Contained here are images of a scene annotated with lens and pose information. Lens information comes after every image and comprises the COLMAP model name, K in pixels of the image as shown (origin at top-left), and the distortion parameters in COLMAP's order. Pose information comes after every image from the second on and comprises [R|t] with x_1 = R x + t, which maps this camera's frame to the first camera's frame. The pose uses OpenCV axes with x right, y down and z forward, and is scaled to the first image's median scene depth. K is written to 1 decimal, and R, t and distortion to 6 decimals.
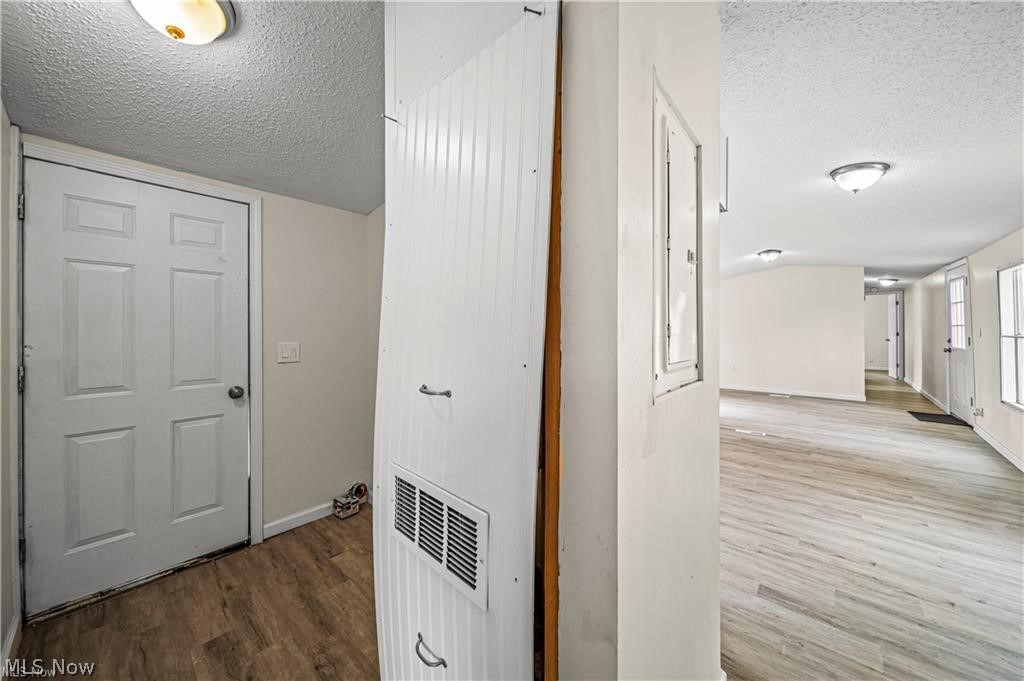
lens RADIAL K [[358.1, 0, 514.8], [0, 358.1, 329.0], [0, 0, 1]] dist [-0.000477, -0.000820]
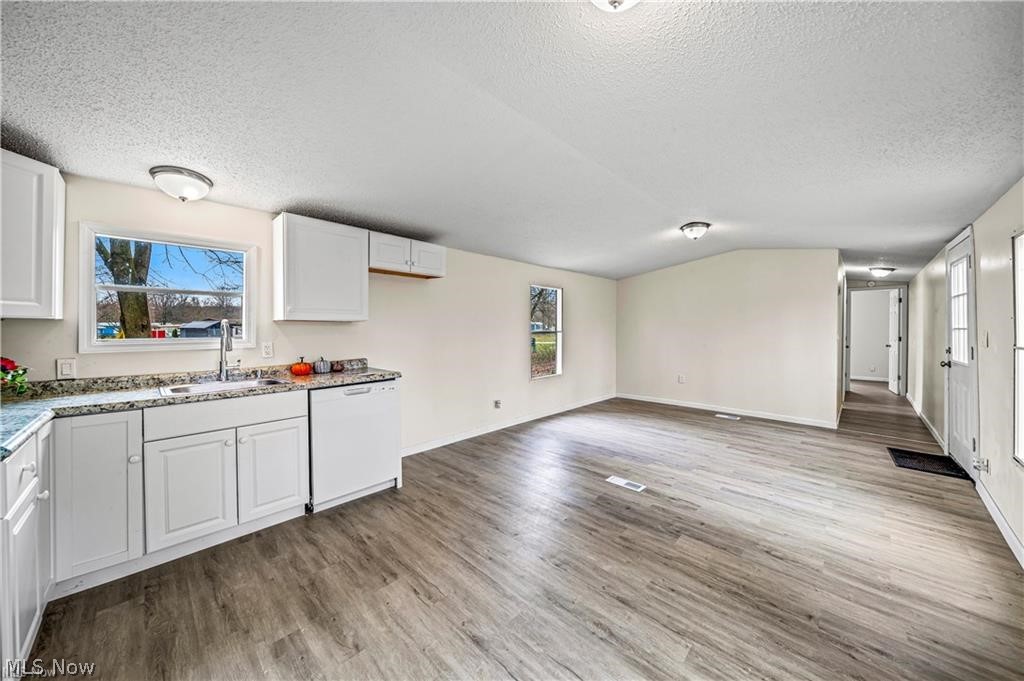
lens RADIAL K [[358.1, 0, 510.4], [0, 358.1, 330.0], [0, 0, 1]] dist [-0.000477, -0.000820]
pose [[0.998879, 0.010443, -0.046162, 0.438568], [-0.010135, 0.999925, 0.006886, -0.003719], [0.046231, -0.006411, 0.998910, 0.294478]]
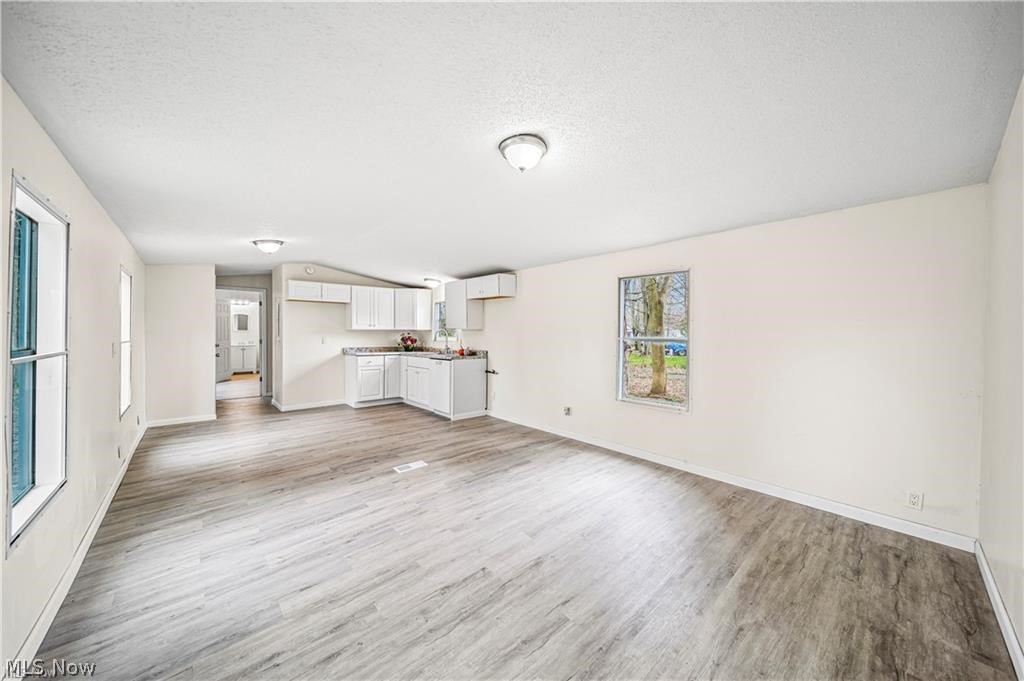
lens RADIAL K [[358.1, 0, 512.9], [0, 358.1, 333.8], [0, 0, 1]] dist [-0.000477, -0.000820]
pose [[-0.112700, 0.011937, -0.993557, 1.315849], [-0.002876, 0.999920, 0.012339, -0.011346], [0.993625, 0.004248, -0.112657, 1.223004]]
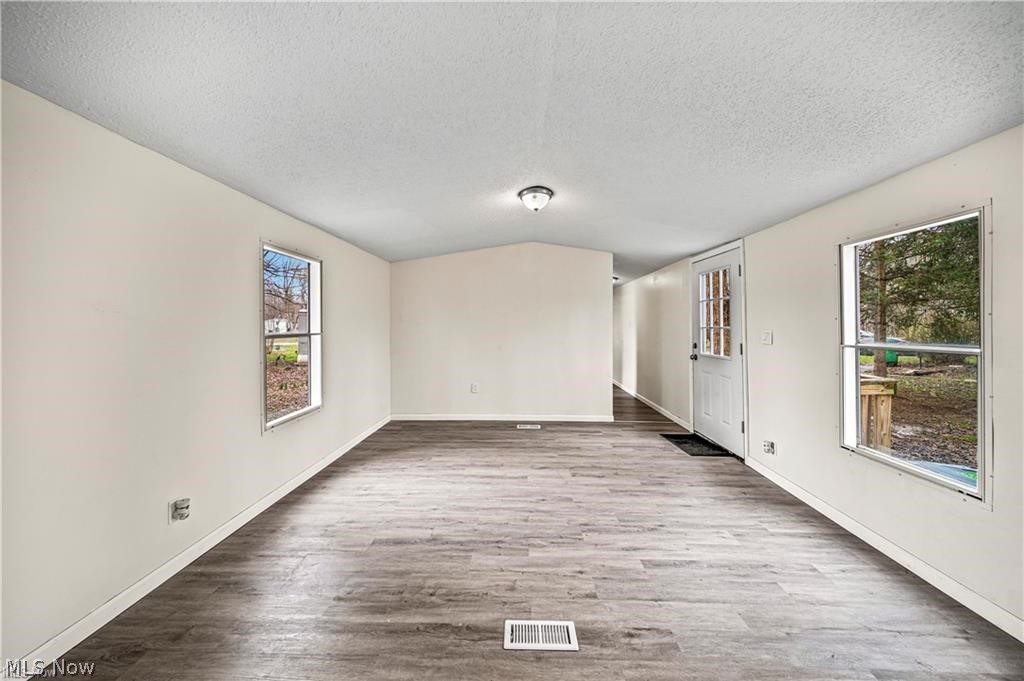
lens RADIAL K [[358.1, 0, 512.2], [0, 358.1, 328.5], [0, 0, 1]] dist [-0.000477, -0.000820]
pose [[0.765545, 0.006120, 0.643353, 0.387551], [-0.008019, 0.999968, 0.000030, -0.004905], [-0.643332, -0.005182, 0.765570, 0.706187]]
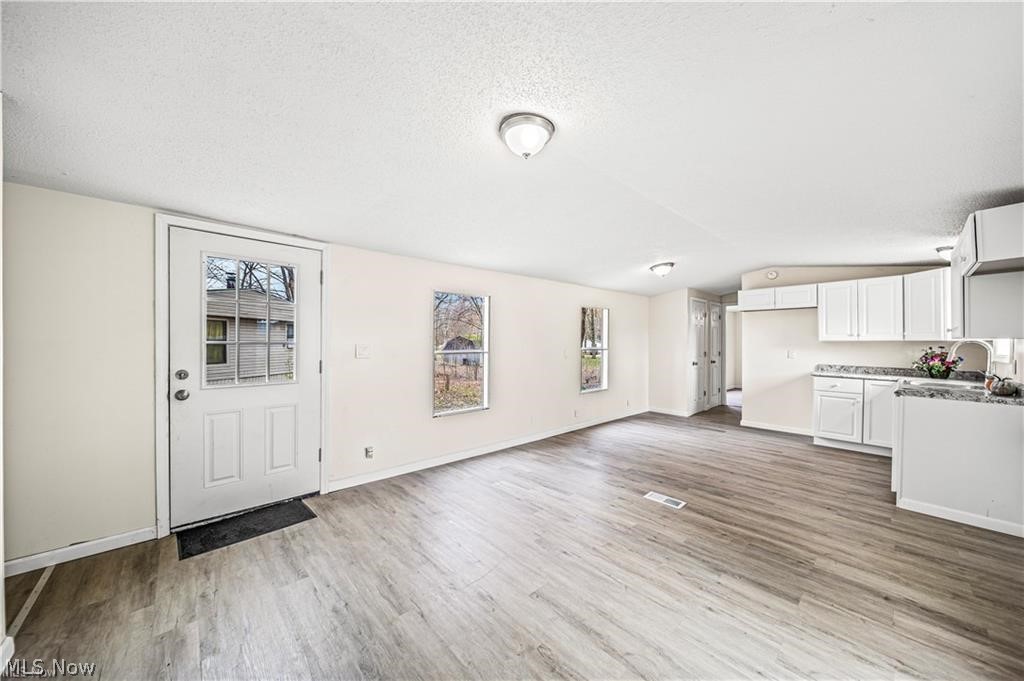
lens RADIAL K [[358.1, 0, 511.0], [0, 358.1, 343.5], [0, 0, 1]] dist [-0.000477, -0.000820]
pose [[-0.994081, 0.004719, 0.108543, 0.814636], [0.004987, 0.999985, 0.002204, -0.009063], [-0.108531, 0.002732, -0.994089, 1.591103]]
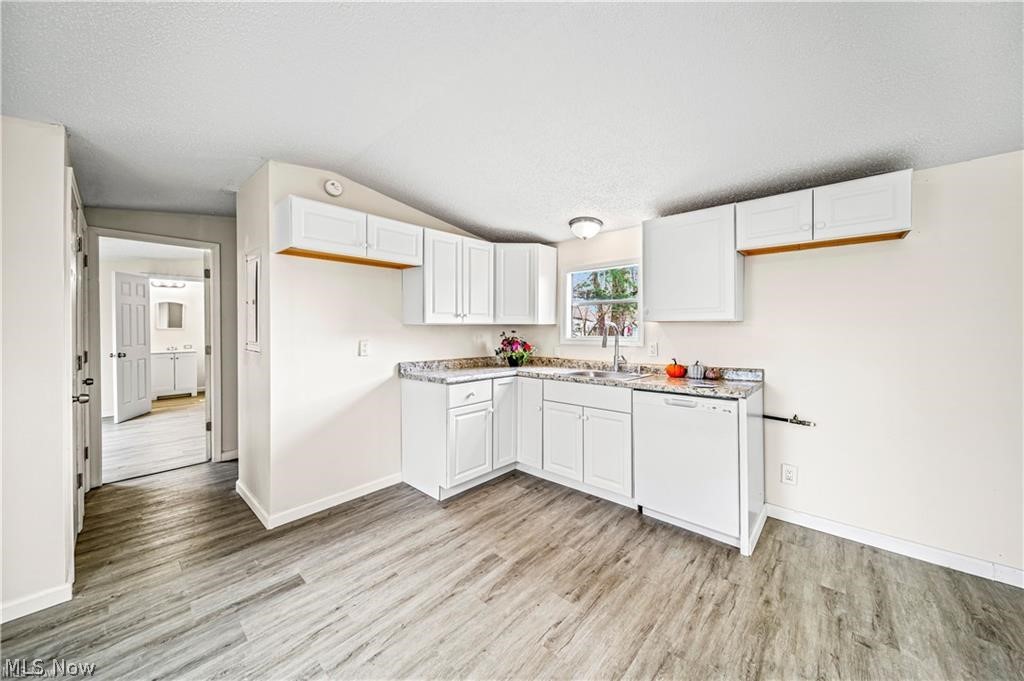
lens RADIAL K [[358.1, 0, 512.5], [0, 358.1, 328.9], [0, 0, 1]] dist [-0.000477, -0.000820]
pose [[-0.011635, 0.012068, -0.999859, 0.659802], [0.004113, 0.999919, 0.012021, -0.007974], [0.999924, -0.003972, -0.011684, 0.626756]]
